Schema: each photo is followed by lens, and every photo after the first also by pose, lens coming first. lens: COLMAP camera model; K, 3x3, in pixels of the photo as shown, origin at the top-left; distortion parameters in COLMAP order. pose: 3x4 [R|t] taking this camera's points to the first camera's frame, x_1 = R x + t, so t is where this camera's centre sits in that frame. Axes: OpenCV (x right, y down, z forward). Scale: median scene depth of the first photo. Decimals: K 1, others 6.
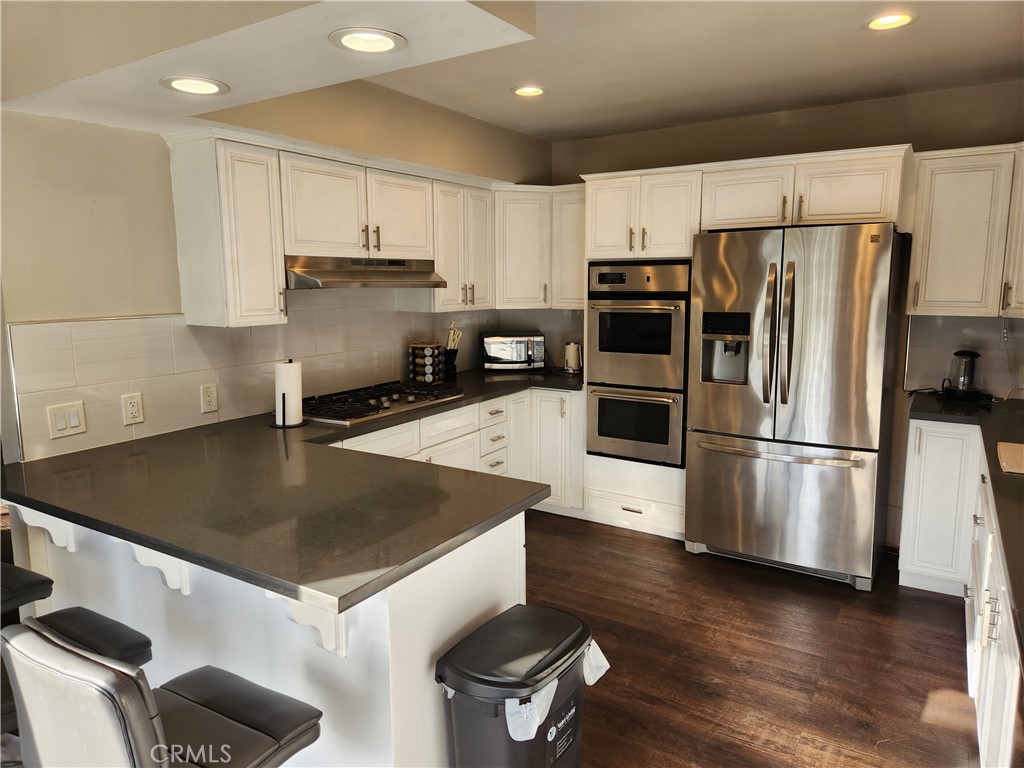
lens RADIAL K [[677.6, 0, 510.3], [0, 677.6, 384.6], [0, 0, 1]] dist [0.018902, -0.010799]
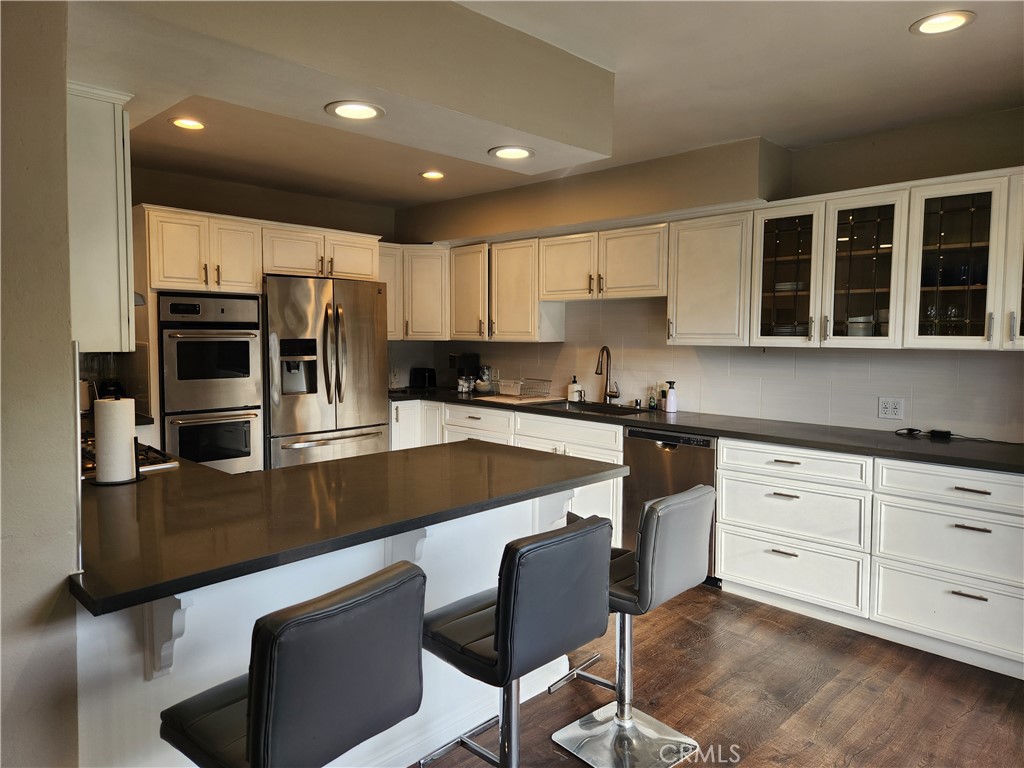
lens RADIAL K [[677.6, 0, 510.4], [0, 677.6, 379.9], [0, 0, 1]] dist [0.018902, -0.010799]
pose [[0.184097, -0.064000, 0.980822, -0.827339], [0.130757, 0.990603, 0.040096, -0.026221], [-0.974172, 0.120868, 0.190736, 0.340976]]
